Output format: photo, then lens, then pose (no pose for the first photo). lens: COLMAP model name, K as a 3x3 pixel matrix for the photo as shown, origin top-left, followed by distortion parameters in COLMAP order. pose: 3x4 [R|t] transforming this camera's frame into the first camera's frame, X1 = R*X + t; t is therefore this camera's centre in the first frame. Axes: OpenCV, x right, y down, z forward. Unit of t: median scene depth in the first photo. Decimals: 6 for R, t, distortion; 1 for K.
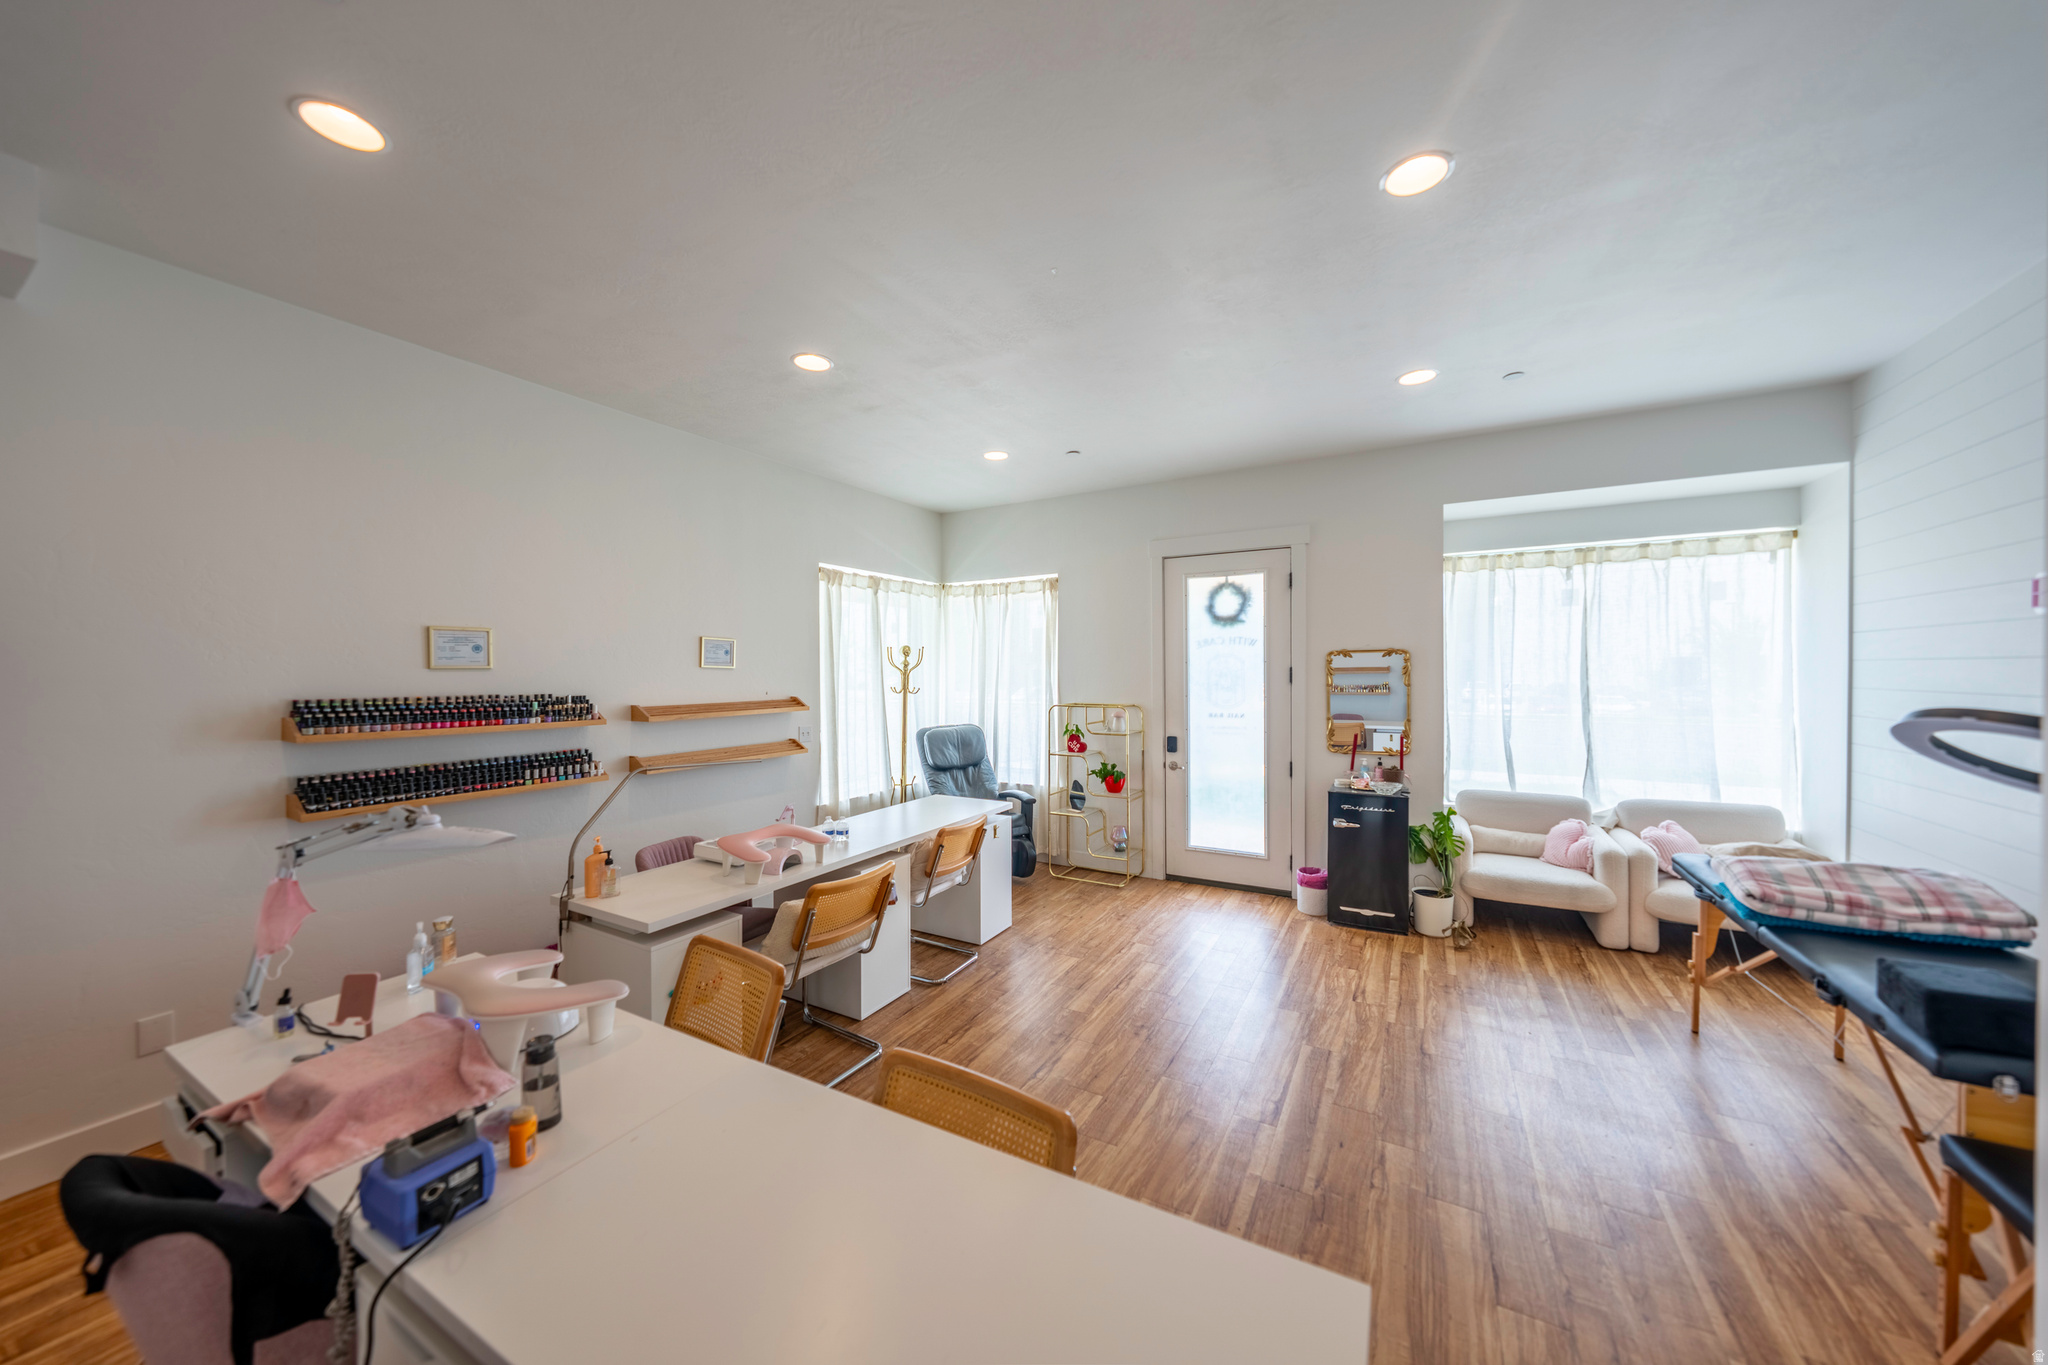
lens RADIAL K [[700.7, 0, 1027.9], [0, 700.7, 677.2], [0, 0, 1]] dist [-0.000583, 0.000311]
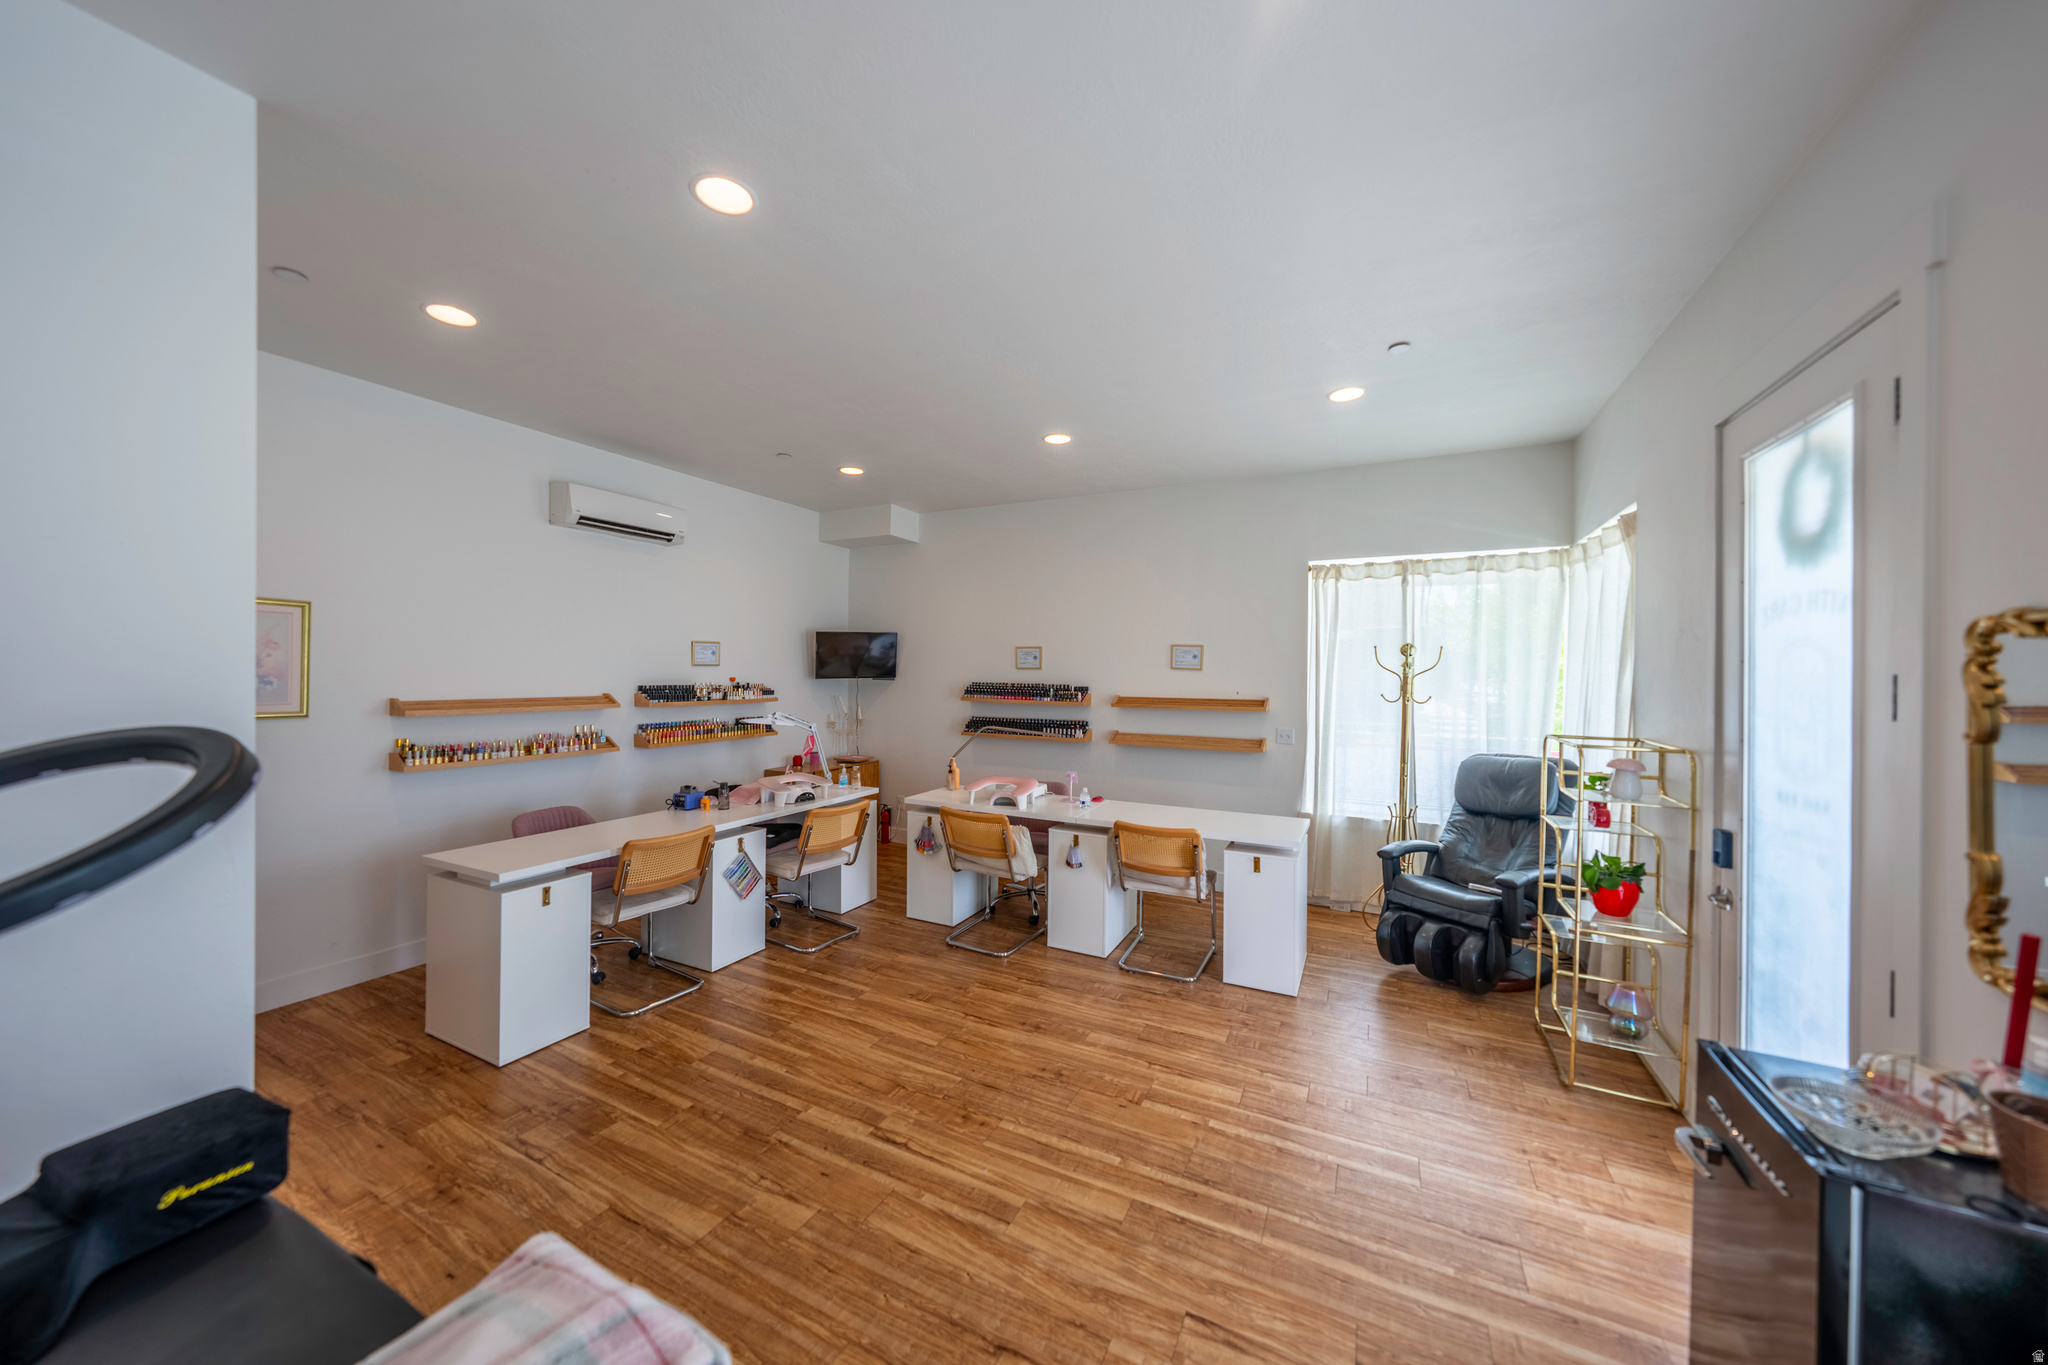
lens RADIAL K [[700.7, 0, 1024.2], [0, 700.7, 672.0], [0, 0, 1]] dist [-0.000583, 0.000311]
pose [[0.040215, 0.007603, -0.999162, 0.824661], [-0.018039, 0.999814, 0.006882, -0.012612], [0.999028, 0.017747, 0.040345, 0.719397]]
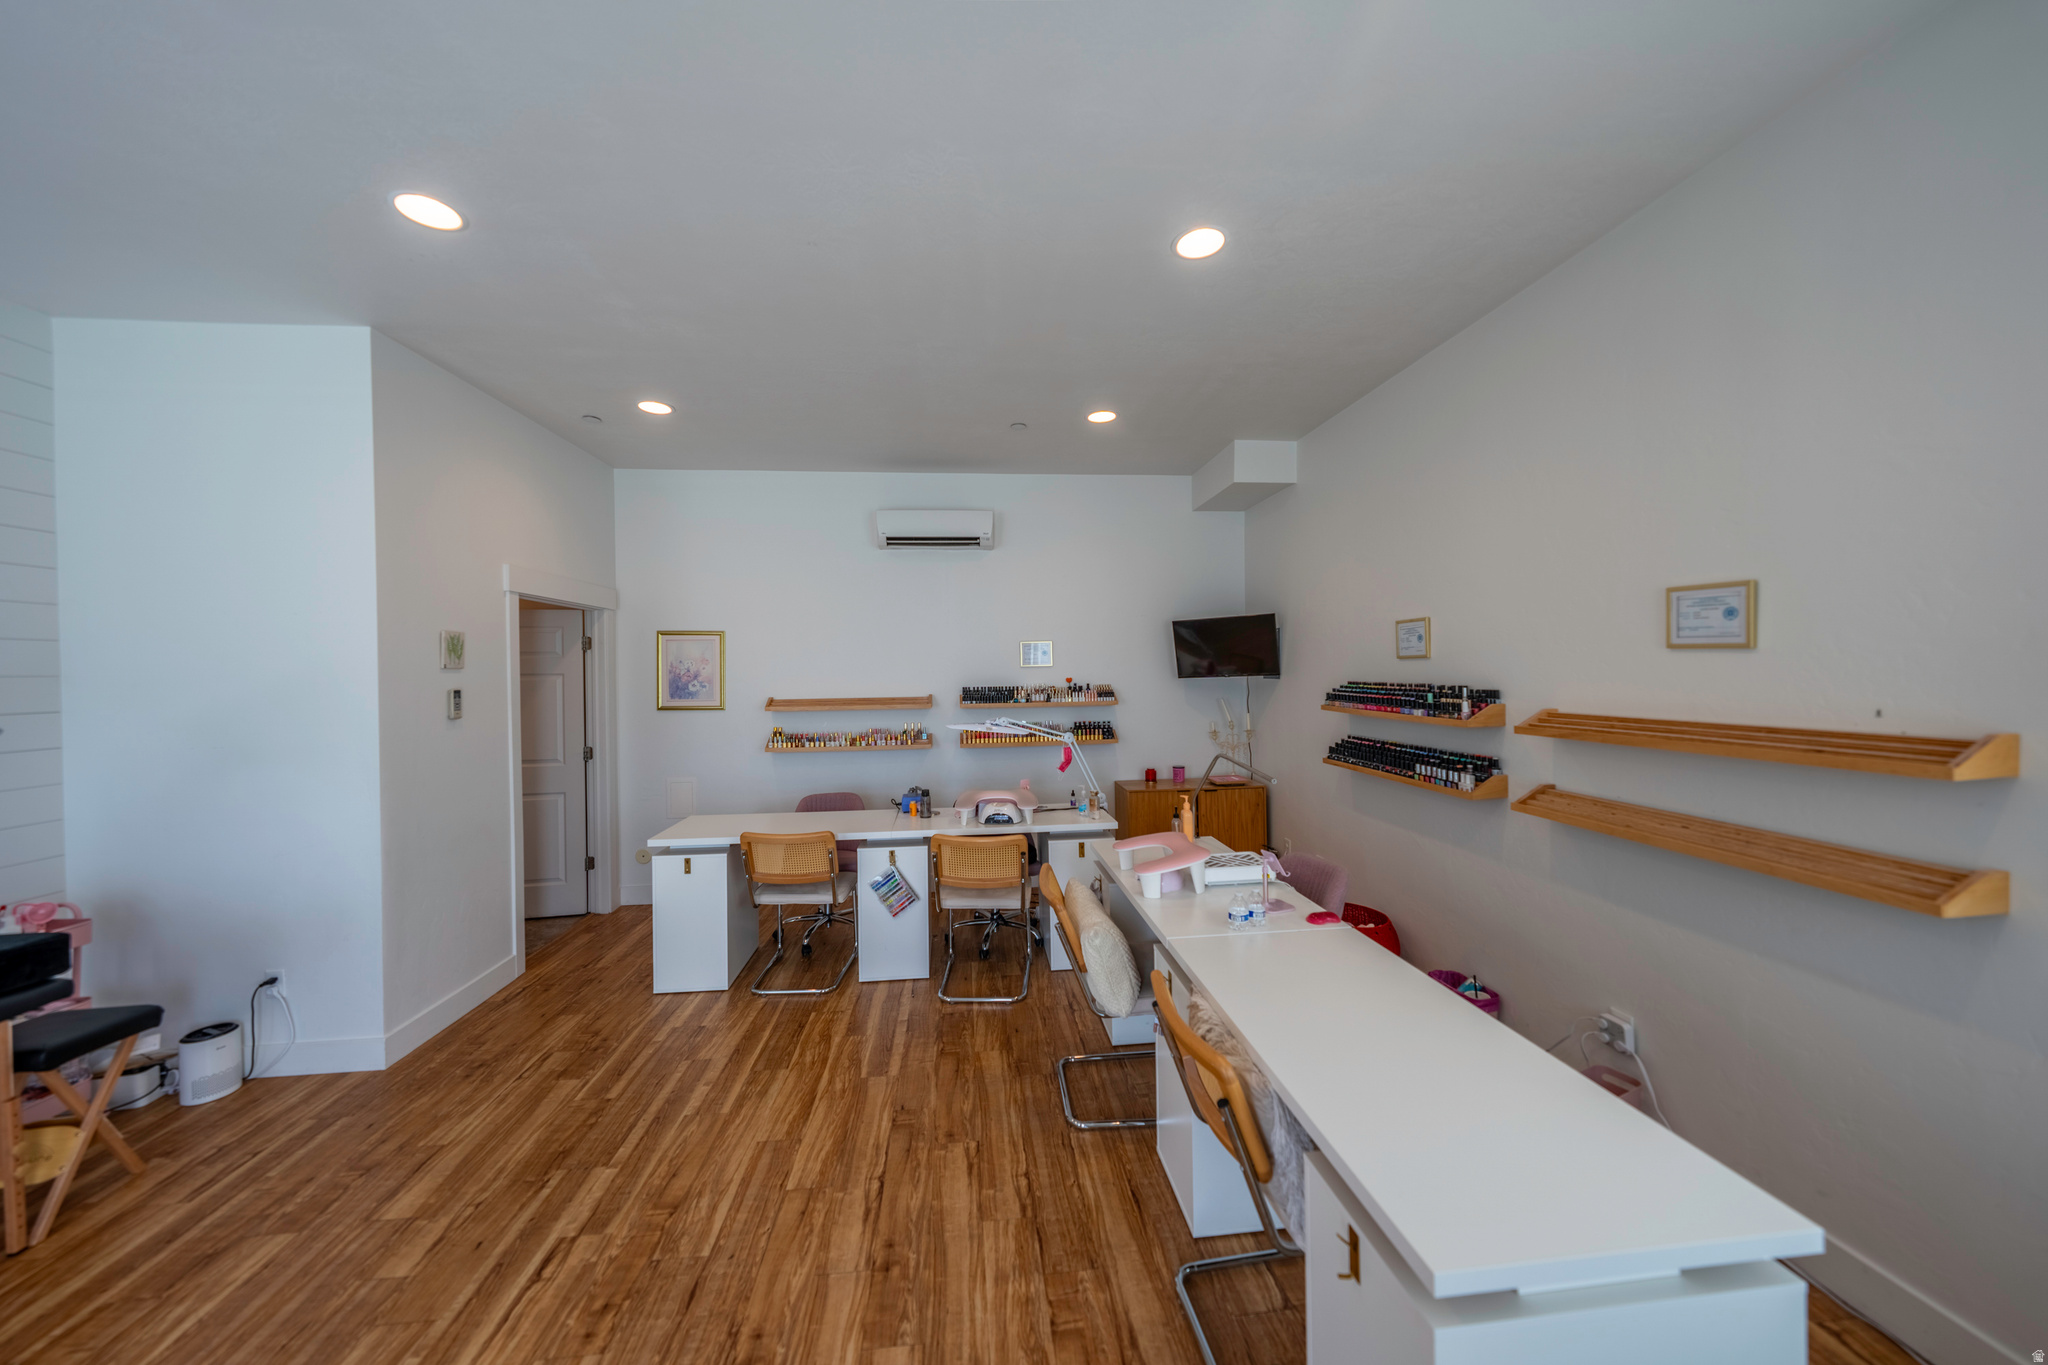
lens RADIAL K [[700.7, 0, 1021.6], [0, 700.7, 674.4], [0, 0, 1]] dist [-0.000583, 0.000311]
pose [[-0.823680, 0.021503, -0.566647, 0.220099], [0.015473, 0.999761, 0.015447, -0.010137], [0.566844, 0.003955, -0.823816, 1.212145]]
